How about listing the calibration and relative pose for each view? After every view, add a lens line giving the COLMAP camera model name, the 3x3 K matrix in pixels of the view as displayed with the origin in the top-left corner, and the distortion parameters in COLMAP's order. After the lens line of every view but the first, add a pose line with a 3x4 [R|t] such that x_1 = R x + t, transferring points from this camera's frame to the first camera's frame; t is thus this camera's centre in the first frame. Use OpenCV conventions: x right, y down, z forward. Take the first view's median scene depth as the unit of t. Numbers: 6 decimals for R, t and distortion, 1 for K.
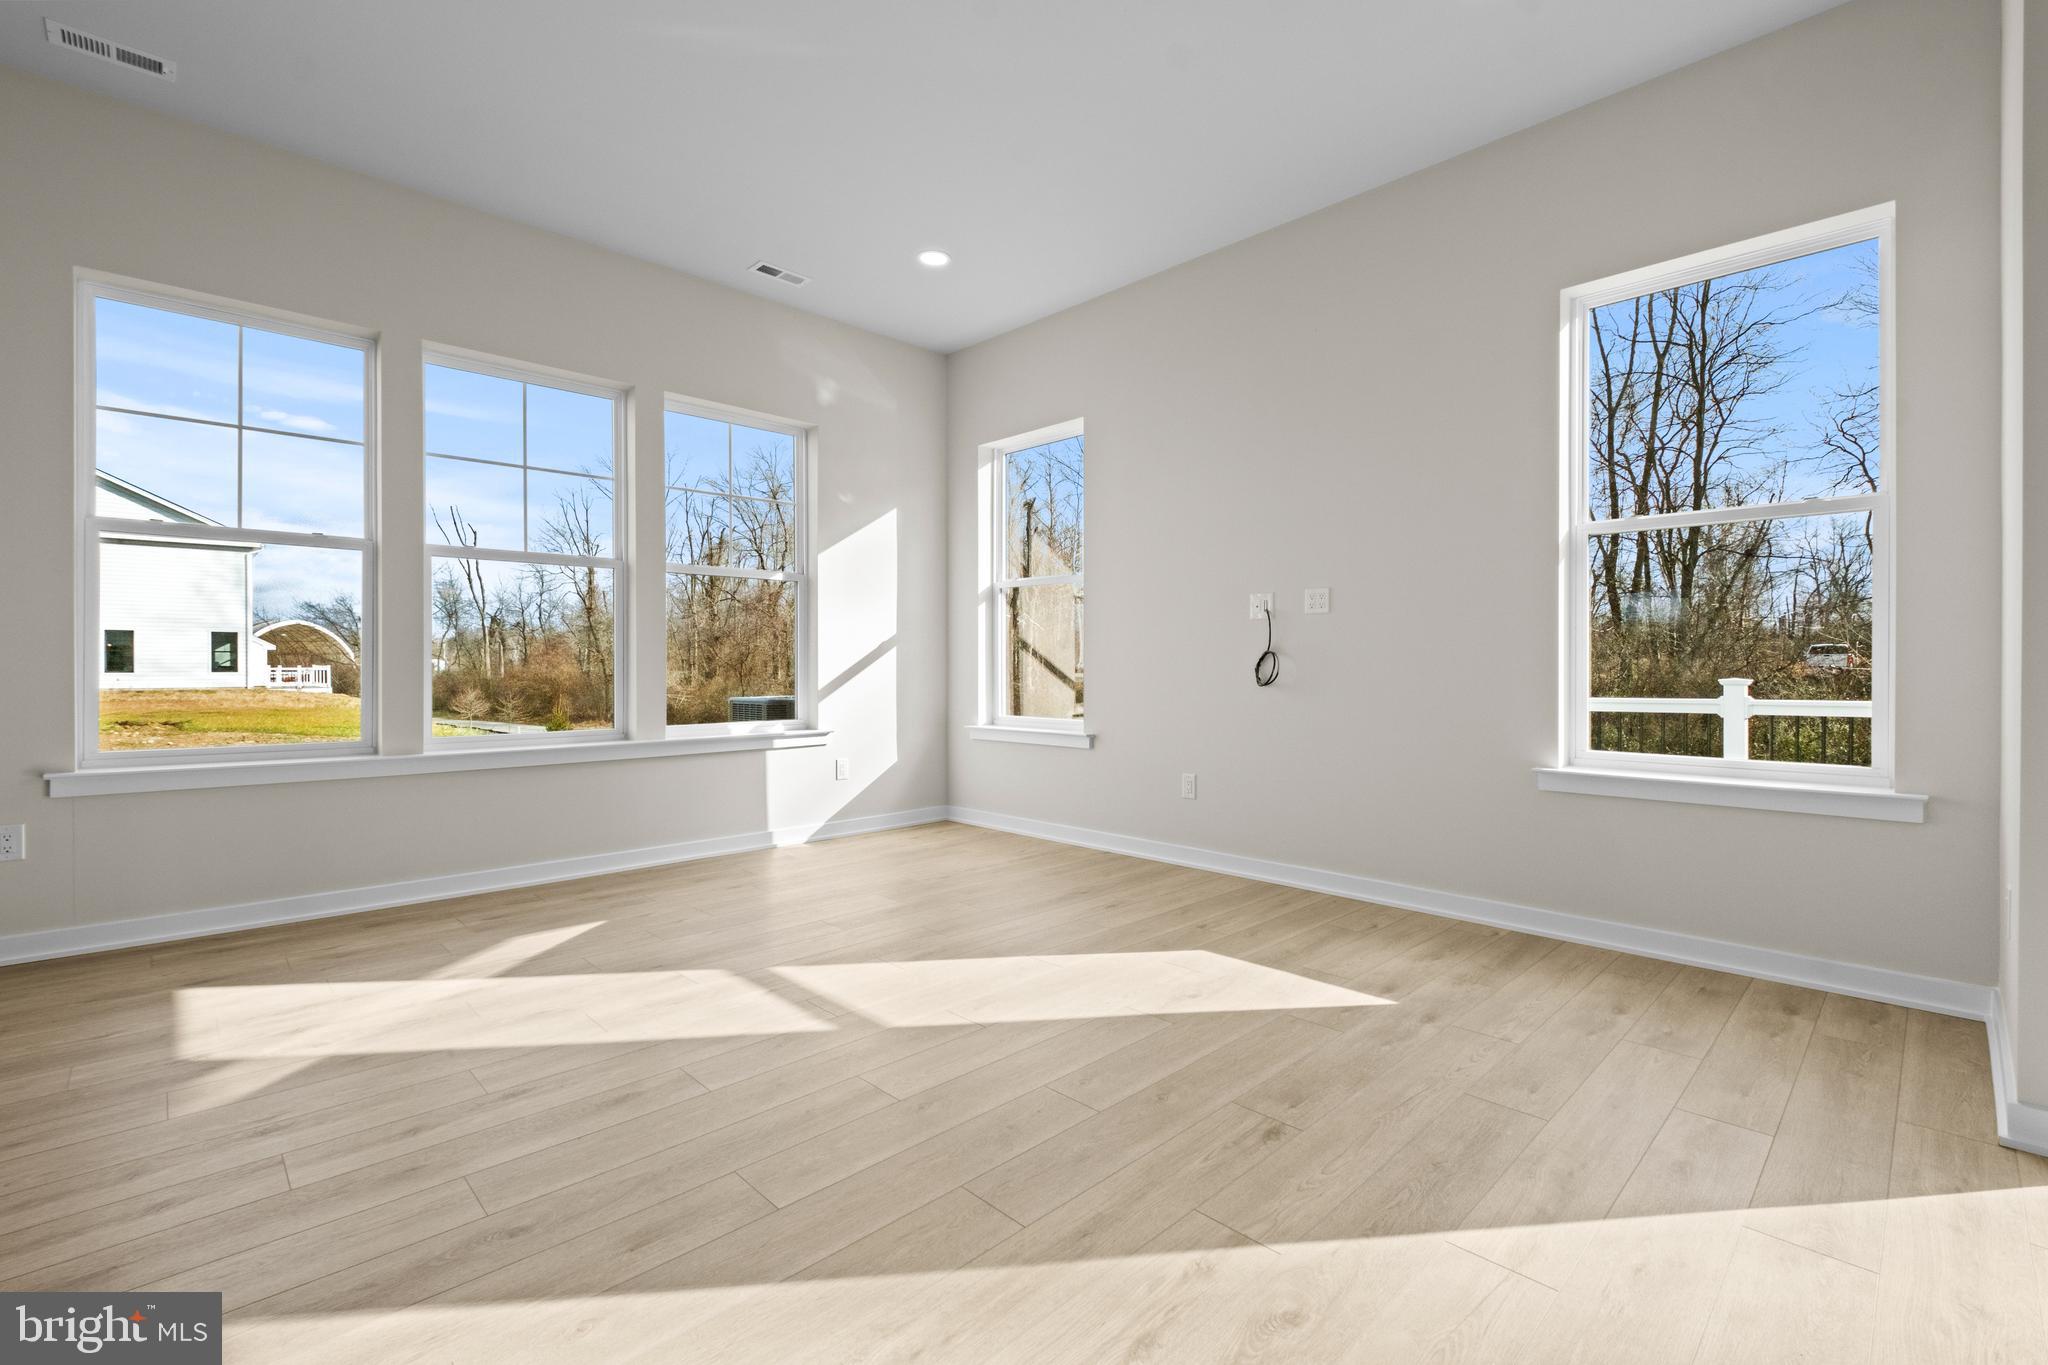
lens RADIAL K [[901.4, 0, 1032.2], [0, 901.4, 669.5], [0, 0, 1]] dist [0.000770, 0.000051]
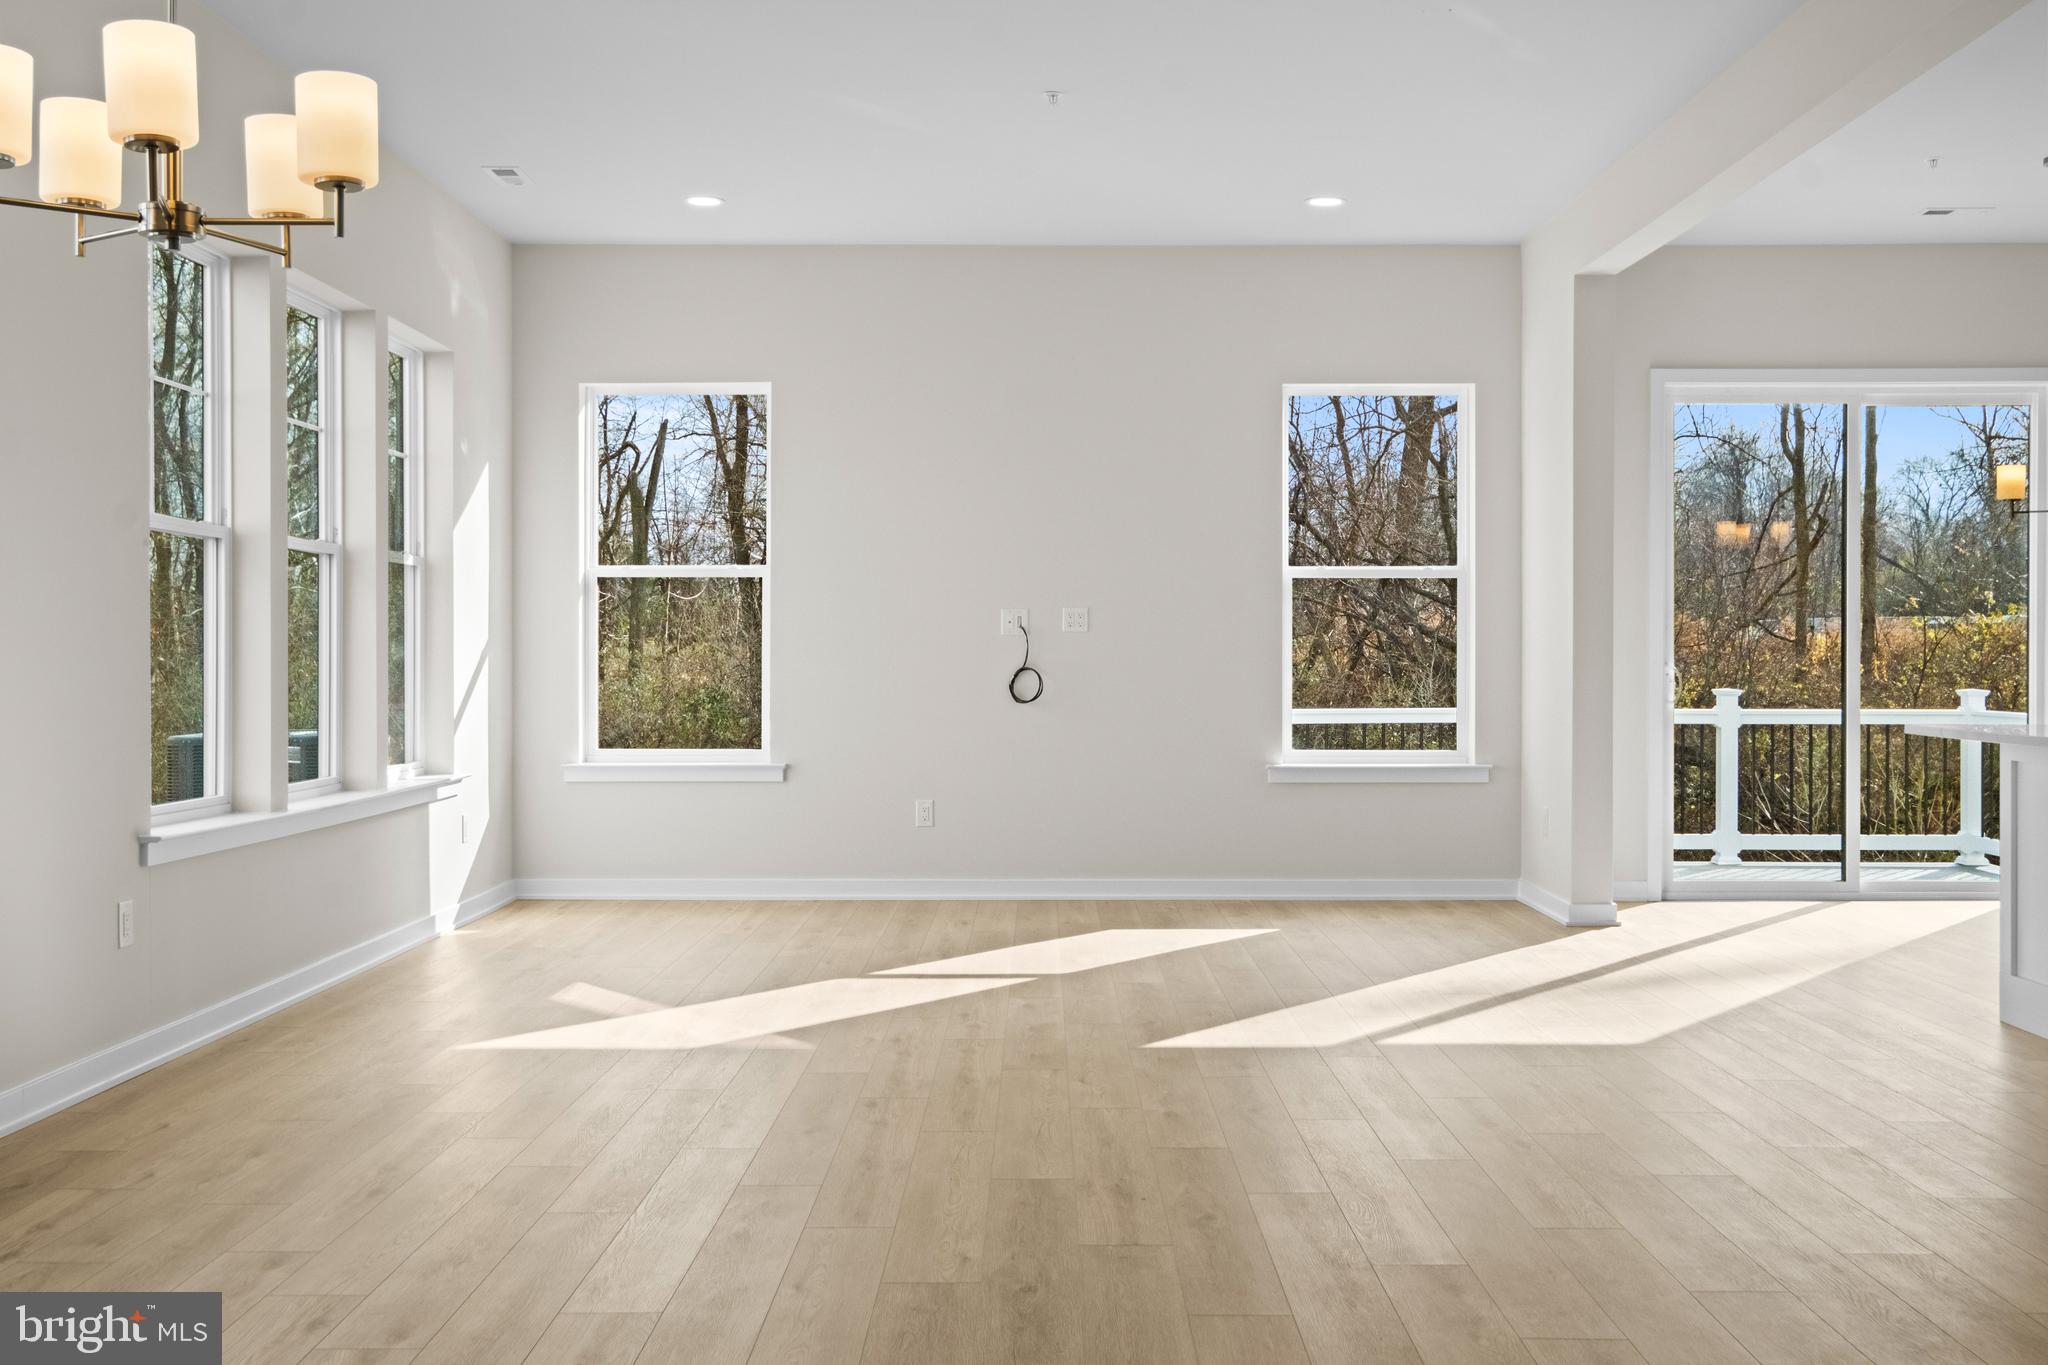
lens RADIAL K [[2063.1, 0, 1024.0], [0, 2063.1, 682.5], [0, 0, 1]] dist [0.028128, 0.012364]
pose [[0.702913, -0.007809, 0.711233, -1.039814], [0.004071, 0.999968, 0.006956, -0.015837], [-0.711264, -0.001995, 0.702922, -0.463626]]
